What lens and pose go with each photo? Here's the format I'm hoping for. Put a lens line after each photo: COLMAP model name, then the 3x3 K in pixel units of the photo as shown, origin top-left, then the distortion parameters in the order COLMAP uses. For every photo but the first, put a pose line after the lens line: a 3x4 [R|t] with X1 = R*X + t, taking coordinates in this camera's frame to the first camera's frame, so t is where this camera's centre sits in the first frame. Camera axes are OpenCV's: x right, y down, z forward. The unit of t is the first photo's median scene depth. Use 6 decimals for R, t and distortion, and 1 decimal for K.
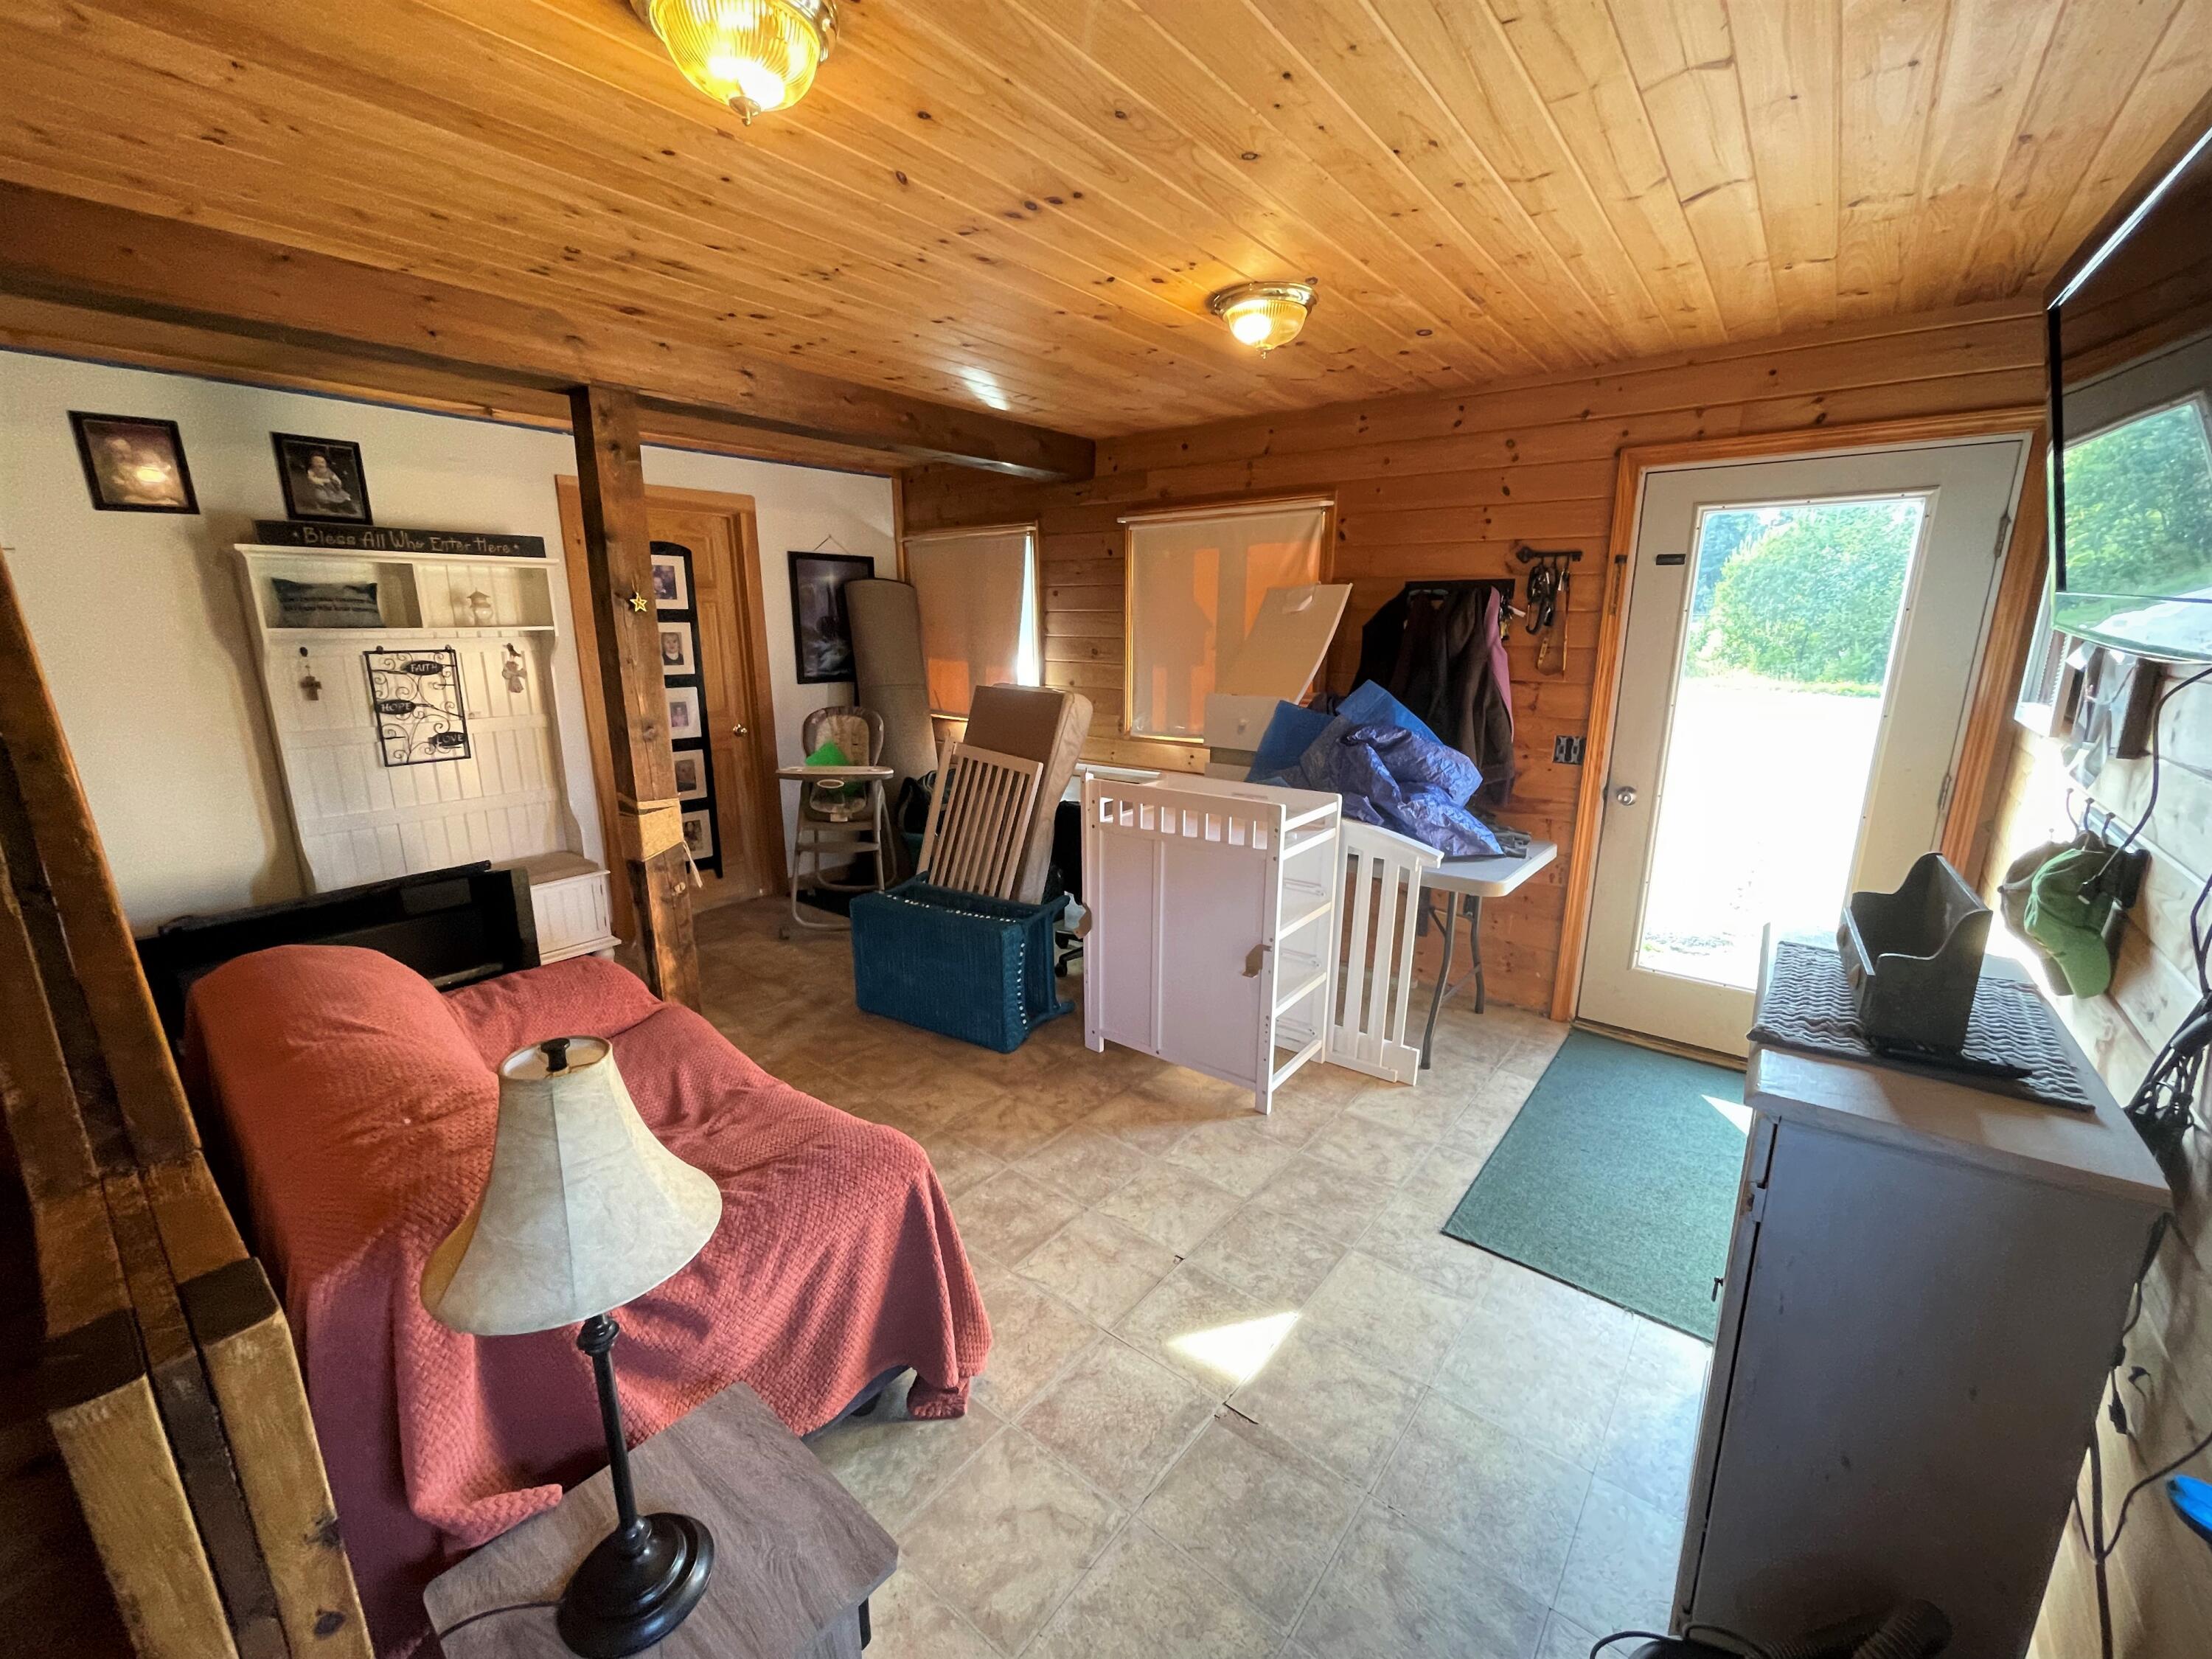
lens RADIAL K [[892.8, 0, 1097.4], [0, 892.8, 835.7], [0, 0, 1]] dist [-0.010120, 0.004509]
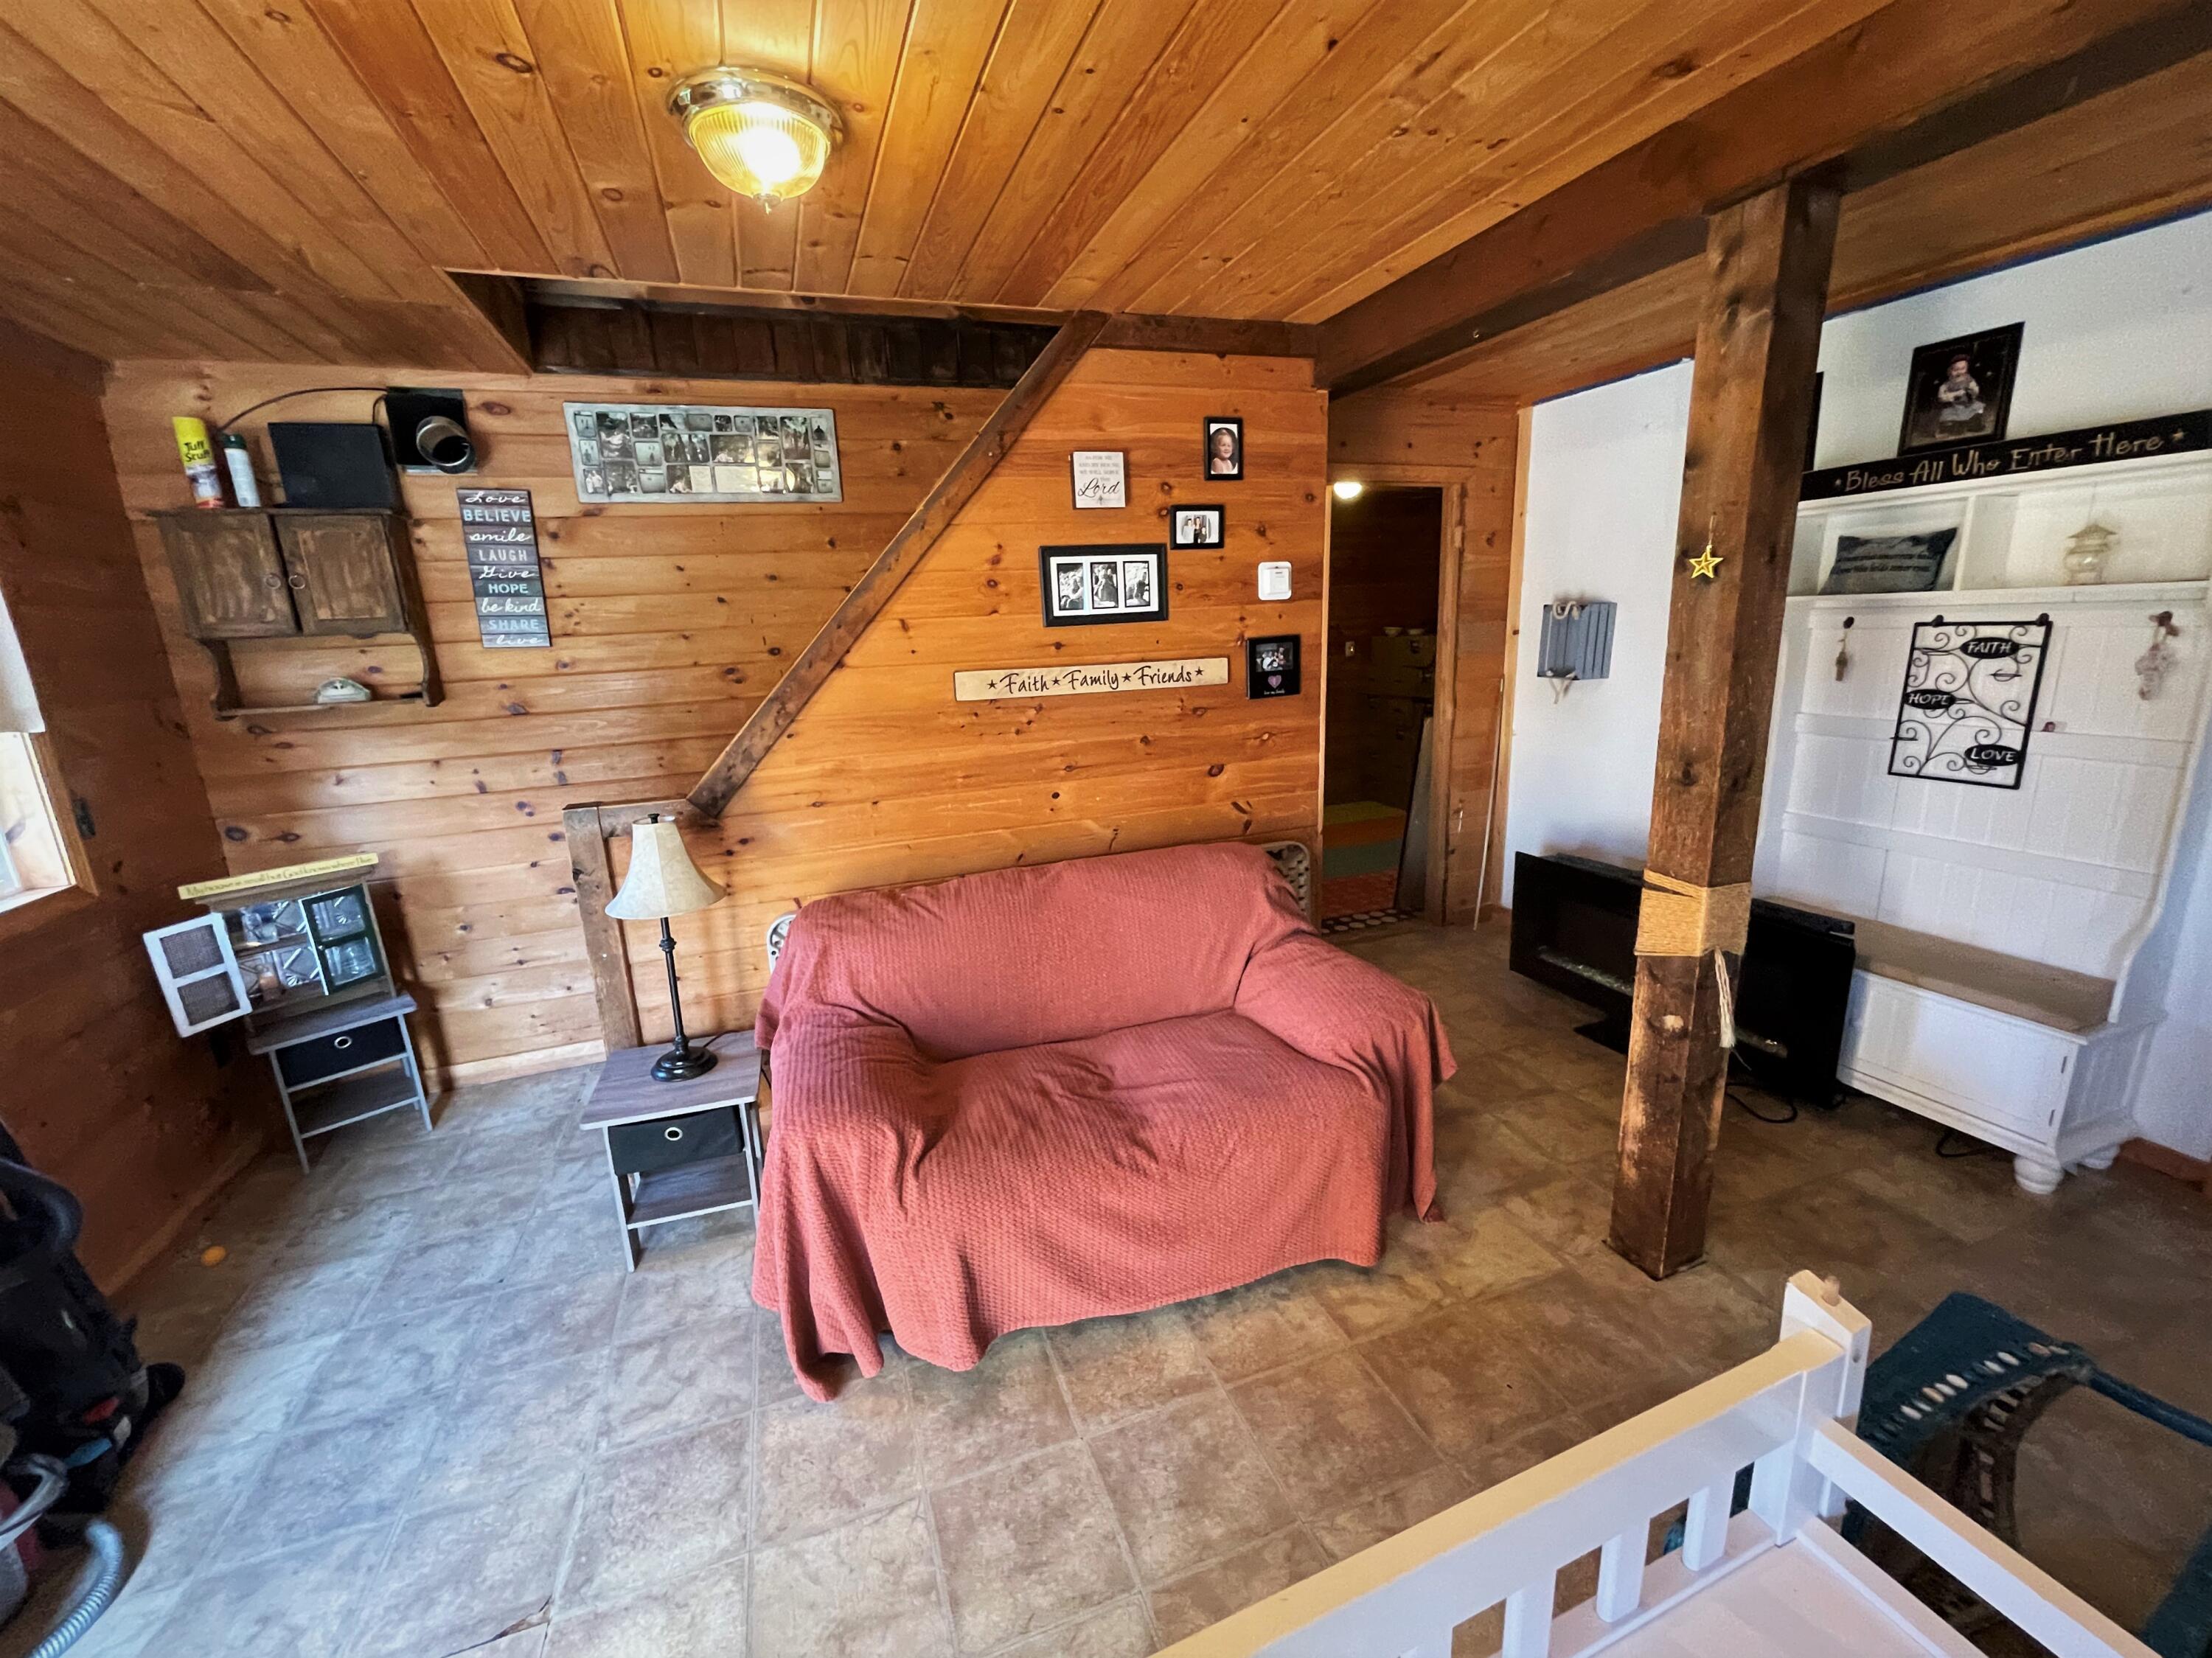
lens RADIAL K [[892.8, 0, 1097.4], [0, 892.8, 835.2], [0, 0, 1]] dist [-0.010120, 0.004509]
pose [[-0.514156, 0.223609, -0.828035, 0.200957], [-0.158702, 0.923944, 0.348053, -0.190530], [0.842886, 0.310364, -0.439564, 0.791683]]
